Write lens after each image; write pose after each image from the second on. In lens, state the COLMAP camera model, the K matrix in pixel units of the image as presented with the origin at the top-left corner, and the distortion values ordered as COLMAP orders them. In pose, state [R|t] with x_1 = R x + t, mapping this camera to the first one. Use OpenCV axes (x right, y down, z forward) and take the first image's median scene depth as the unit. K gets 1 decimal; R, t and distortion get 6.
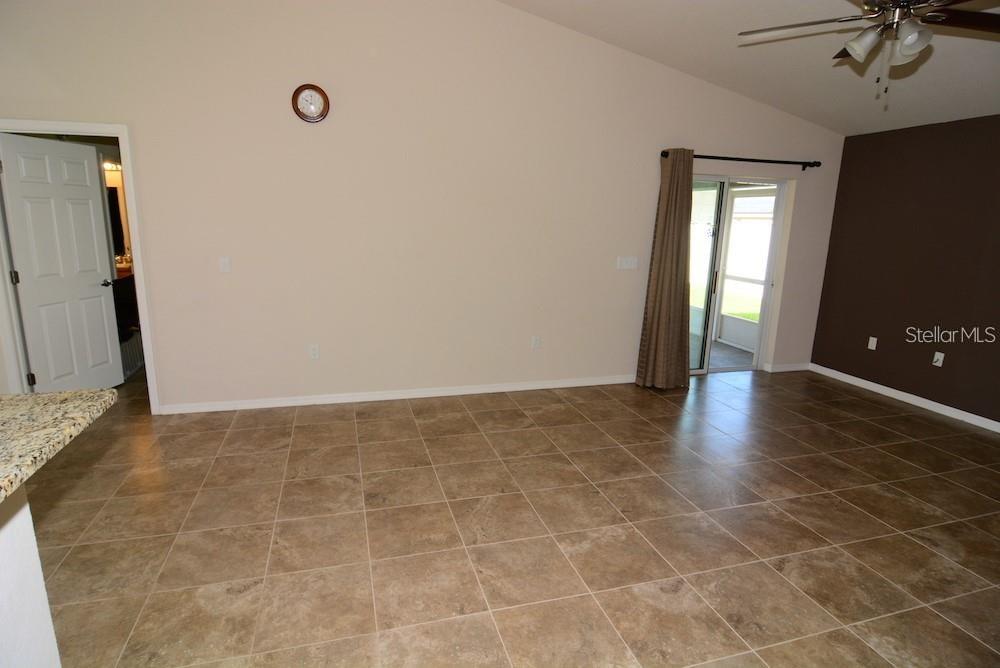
lens RADIAL K [[534.0, 0, 497.0], [0, 534.0, 334.9], [0, 0, 1]] dist [-0.014353, -0.001228]
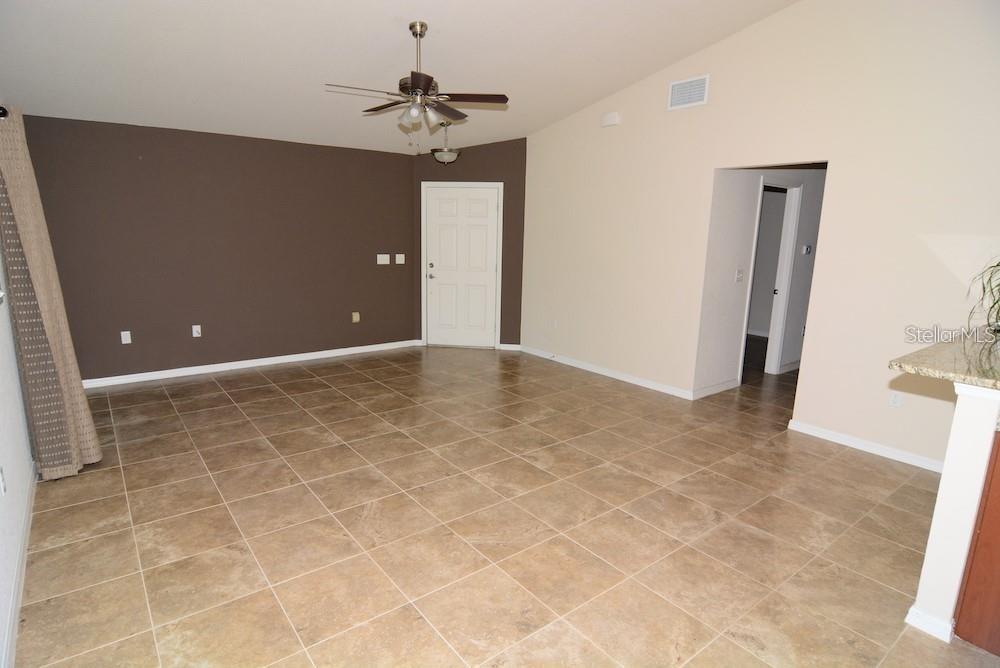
lens RADIAL K [[534.0, 0, 499.7], [0, 534.0, 338.9], [0, 0, 1]] dist [-0.014353, -0.001228]
pose [[-0.363328, -0.217620, 0.905889, -0.736063], [0.170316, 0.940437, 0.294229, -0.253188], [-0.915962, 0.261189, -0.304623, 1.087047]]
